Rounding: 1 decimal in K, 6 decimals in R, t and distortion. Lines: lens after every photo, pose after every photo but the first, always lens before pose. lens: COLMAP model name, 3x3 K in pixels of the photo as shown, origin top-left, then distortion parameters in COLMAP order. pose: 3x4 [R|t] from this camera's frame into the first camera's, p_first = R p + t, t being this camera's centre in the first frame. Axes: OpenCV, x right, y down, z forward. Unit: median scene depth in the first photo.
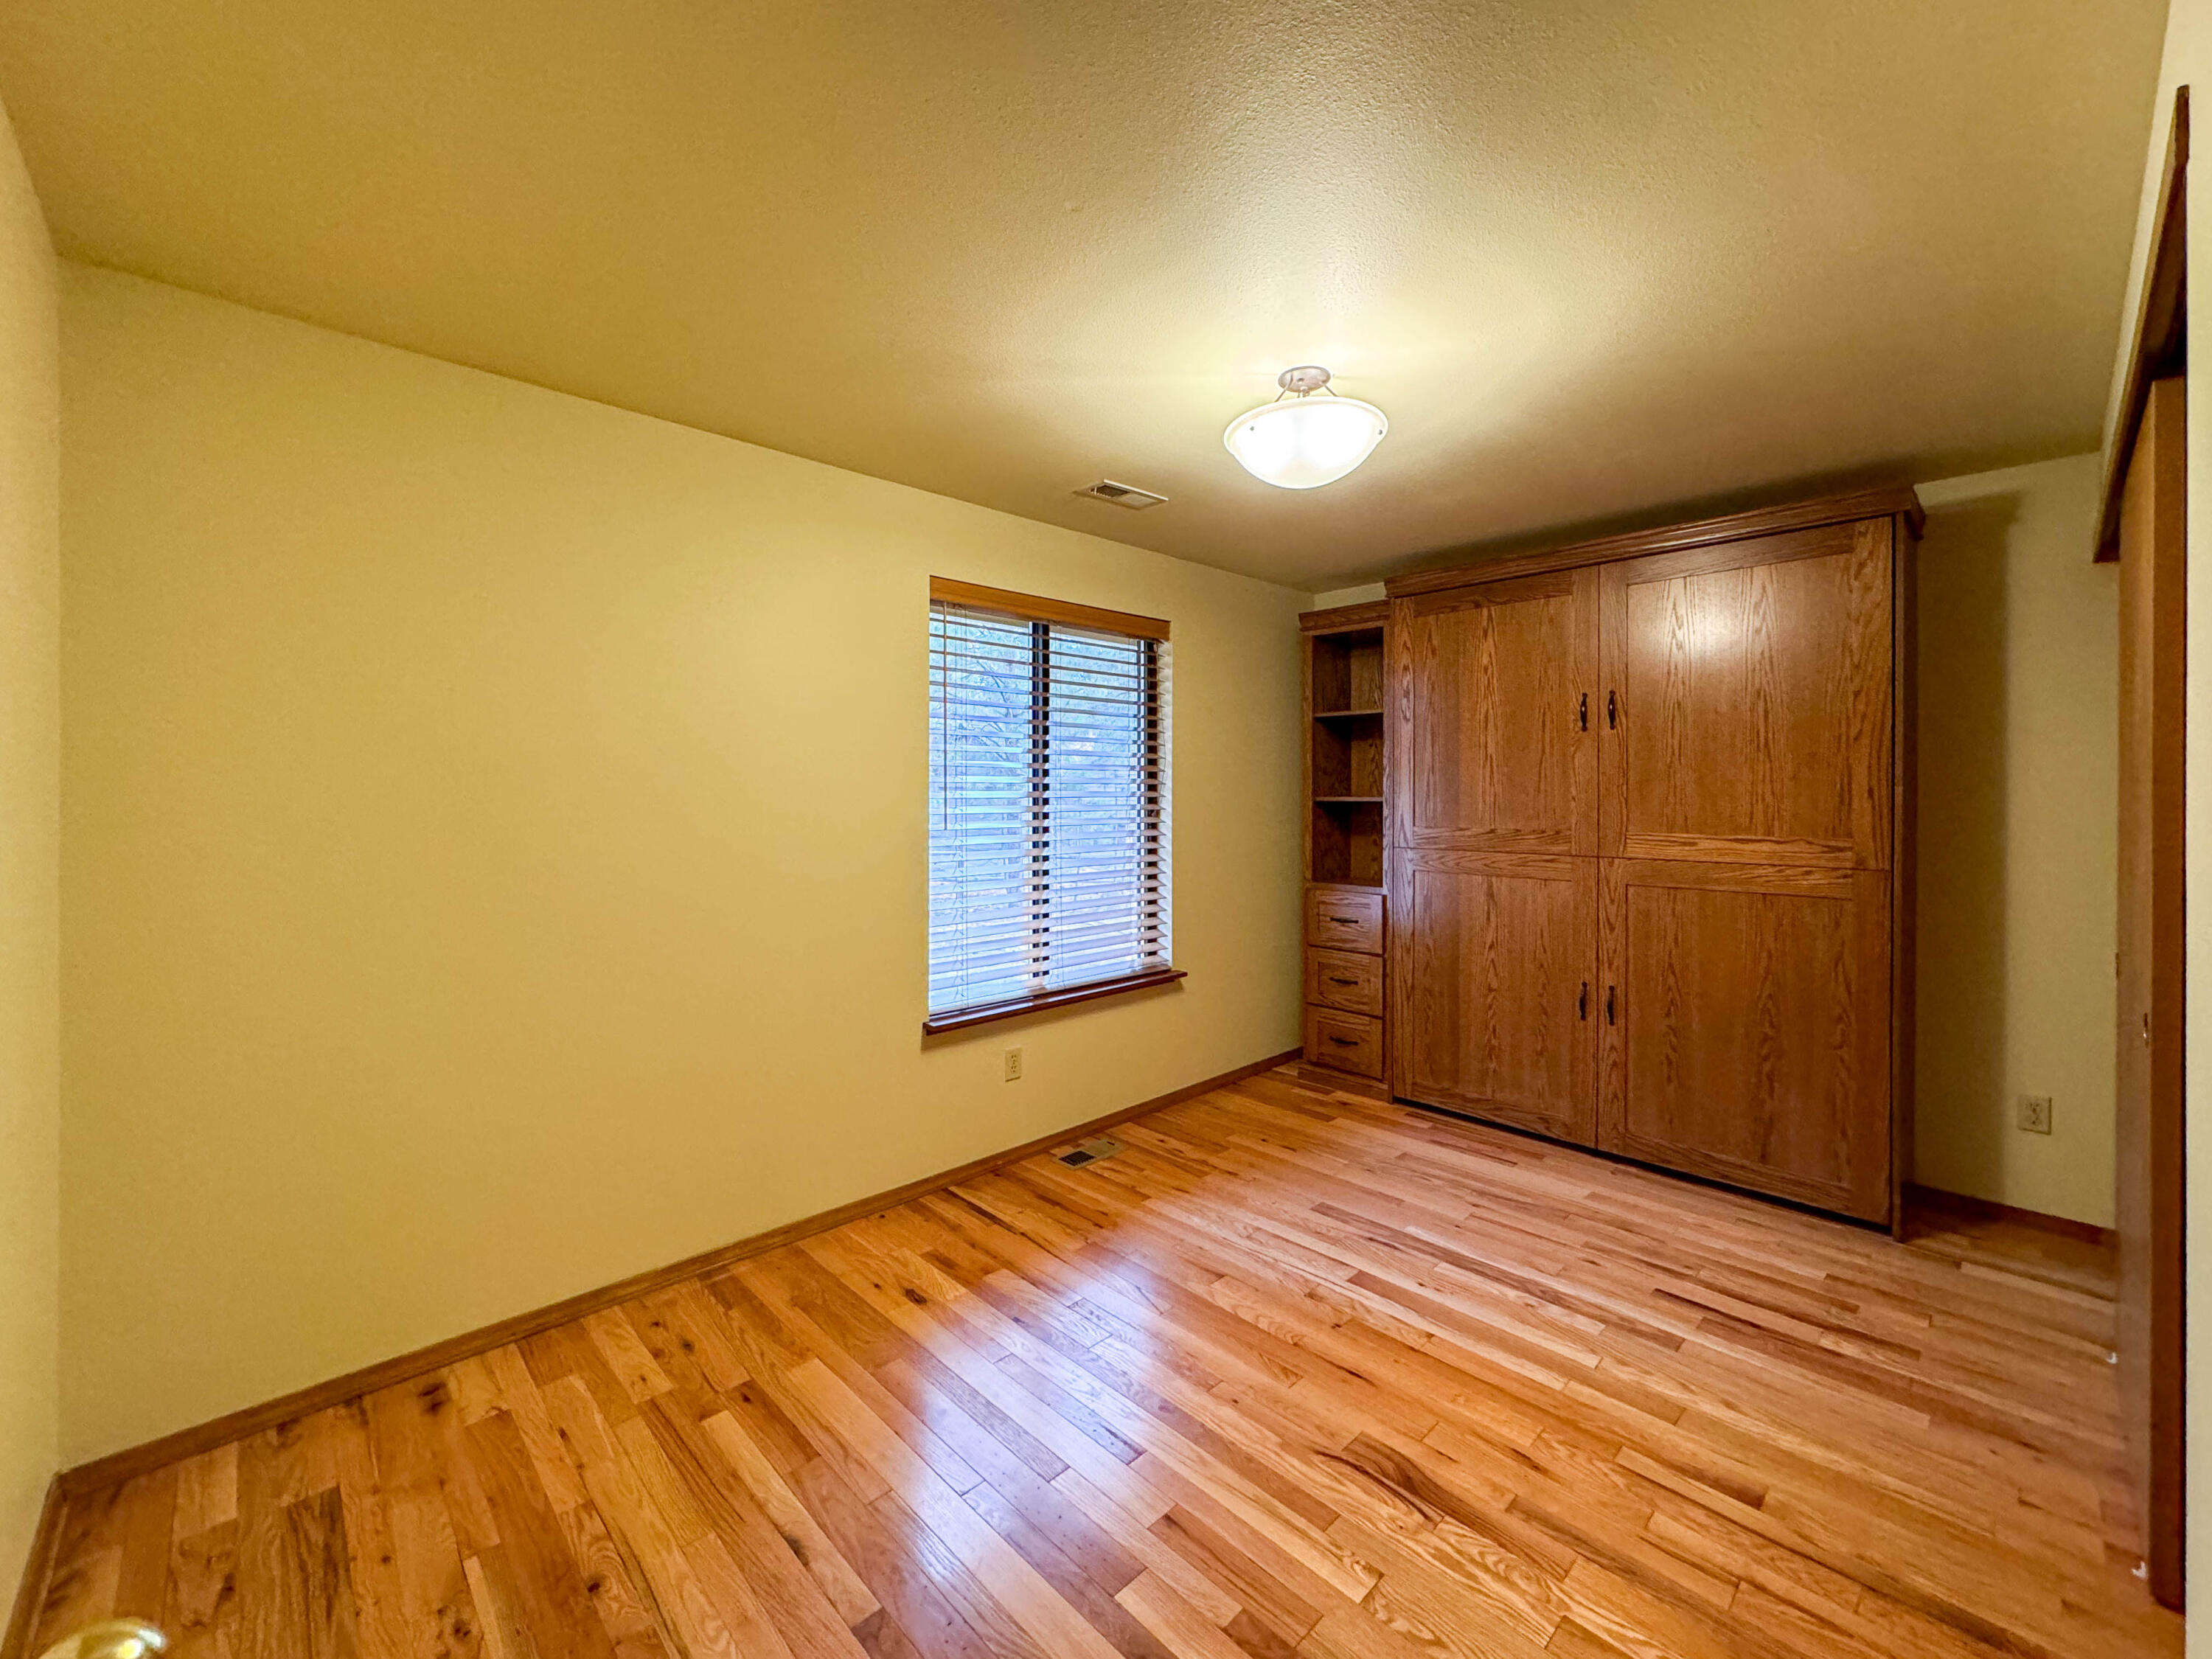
lens RADIAL K [[897.9, 0, 1106.5], [0, 897.9, 805.0], [0, 0, 1]] dist [-0.000041, -0.001008]
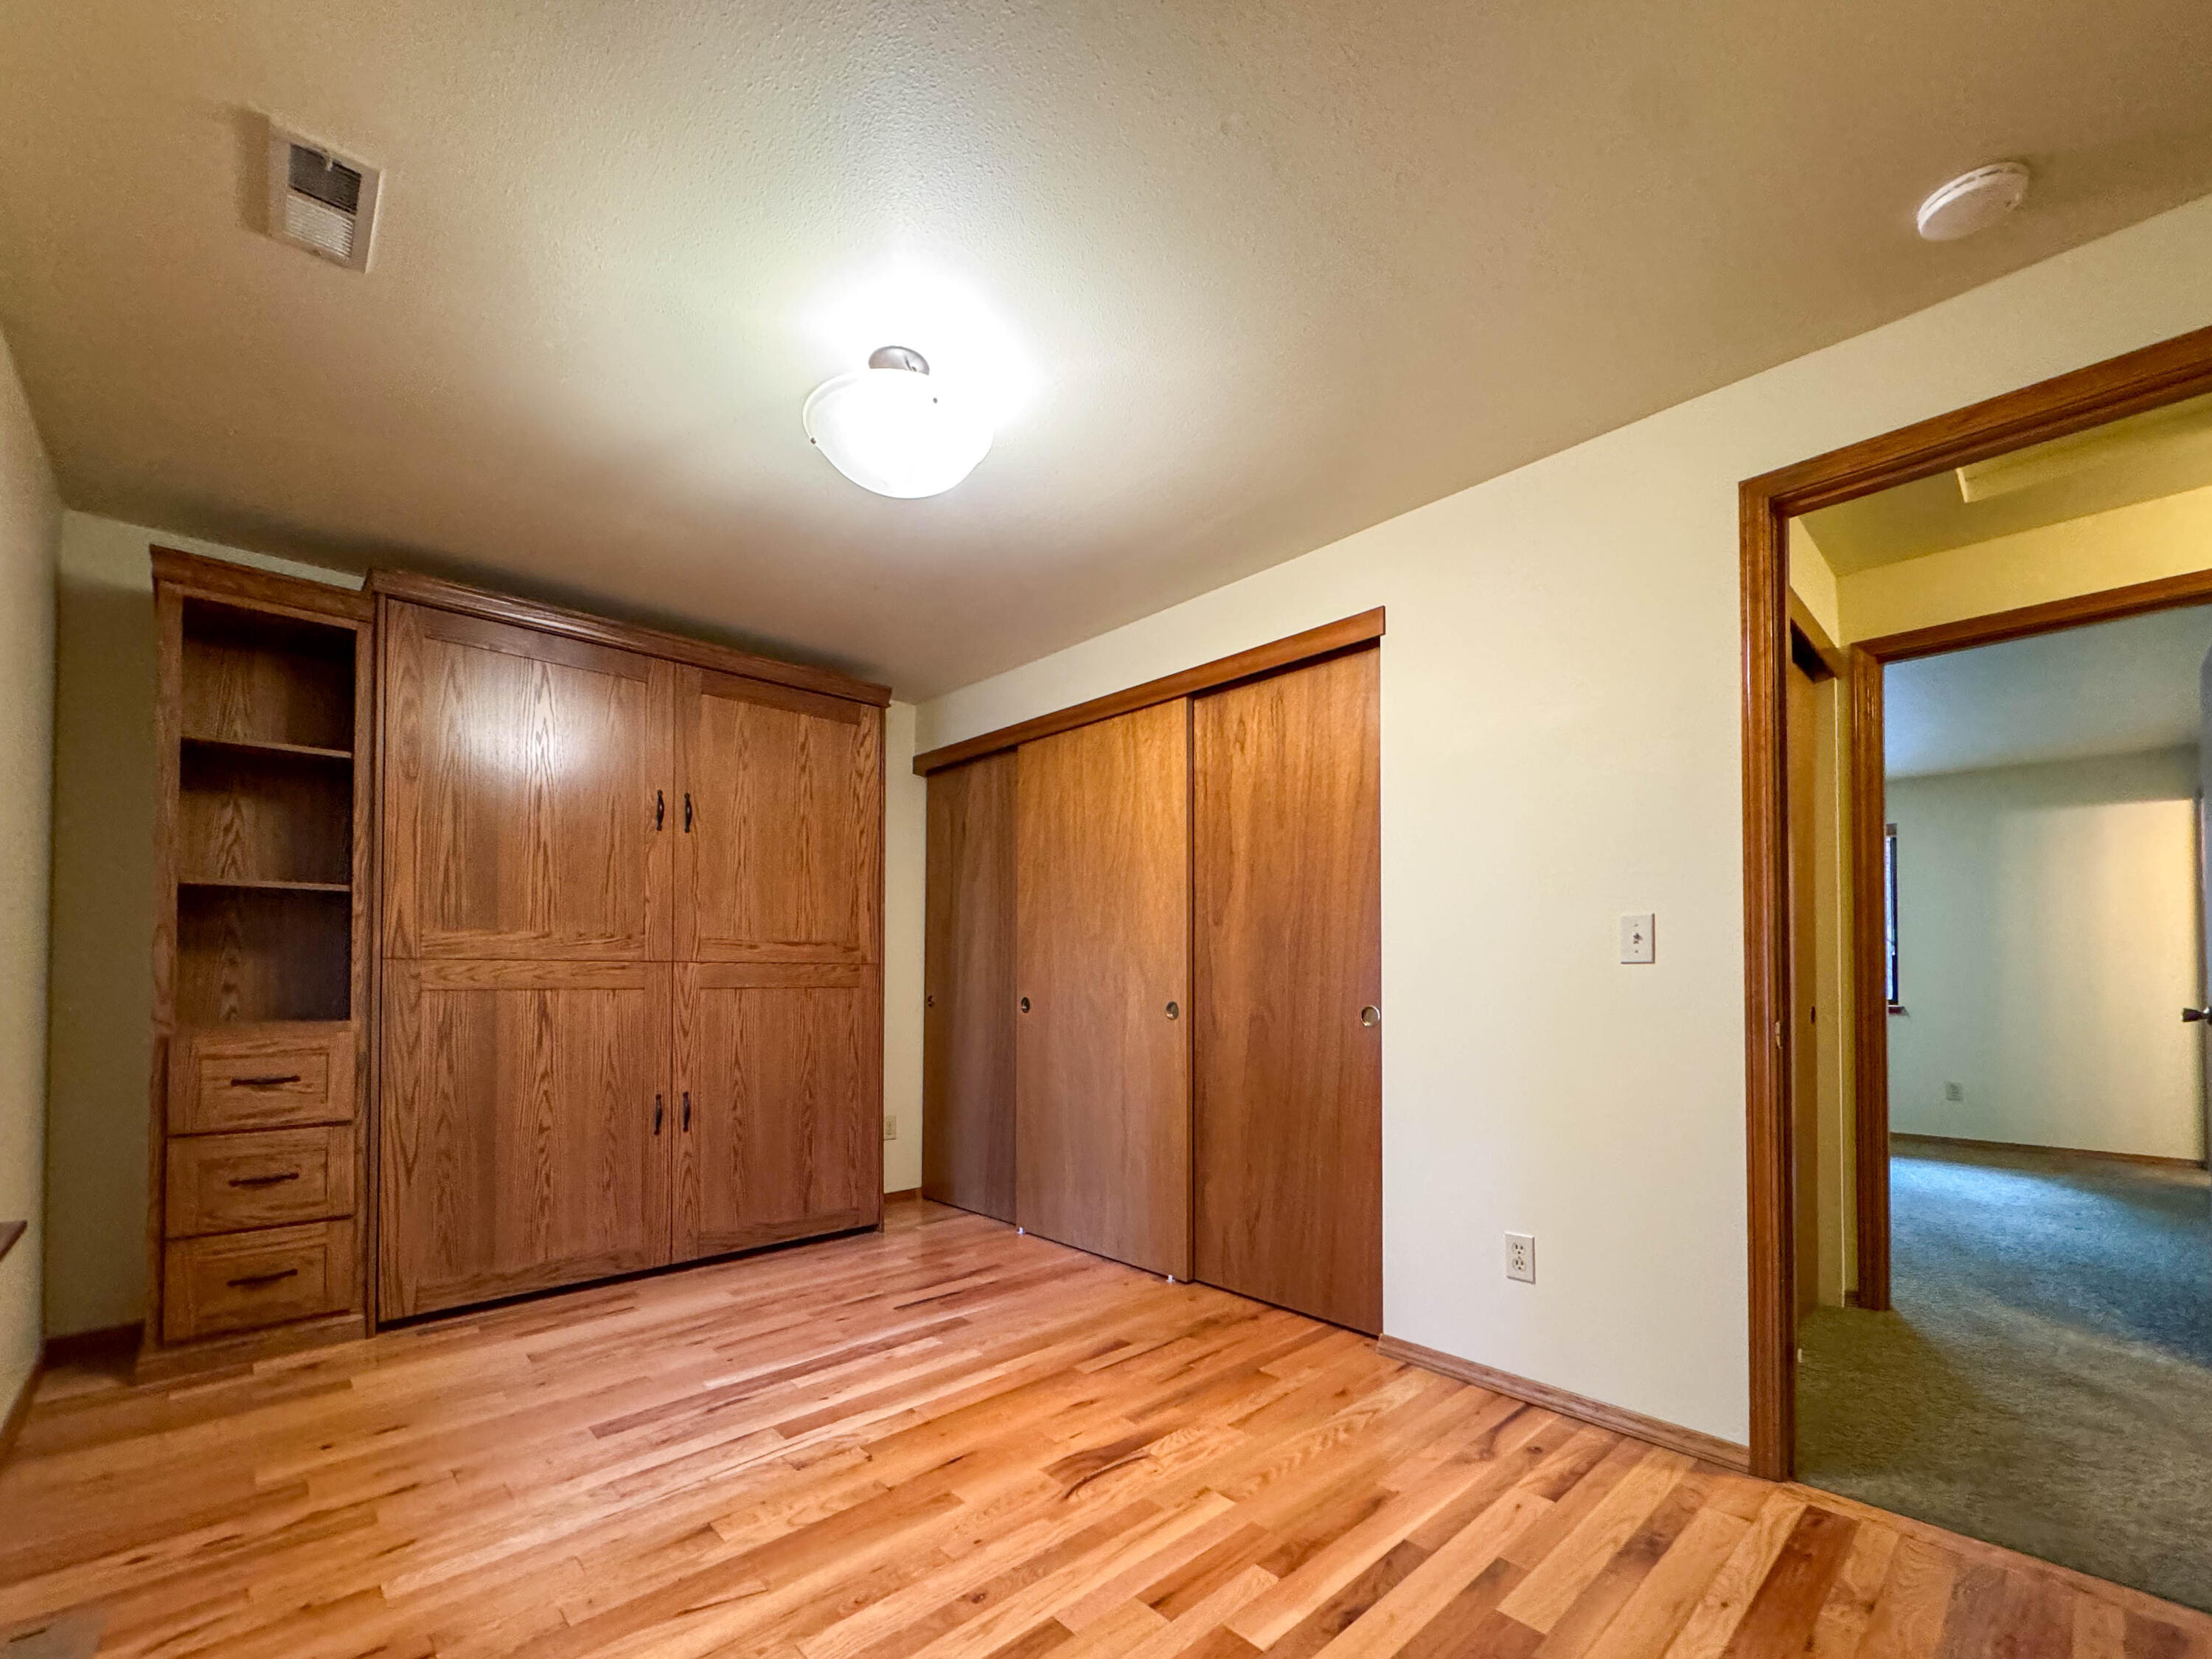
lens RADIAL K [[897.9, 0, 1122.1], [0, 897.9, 971.7], [0, 0, 1]] dist [-0.000041, -0.001008]
pose [[0.026701, 0.000165, 0.999643, -0.421799], [0.010198, 0.999948, -0.000437, 0.075977], [-0.999591, 0.010206, 0.026698, 0.501418]]
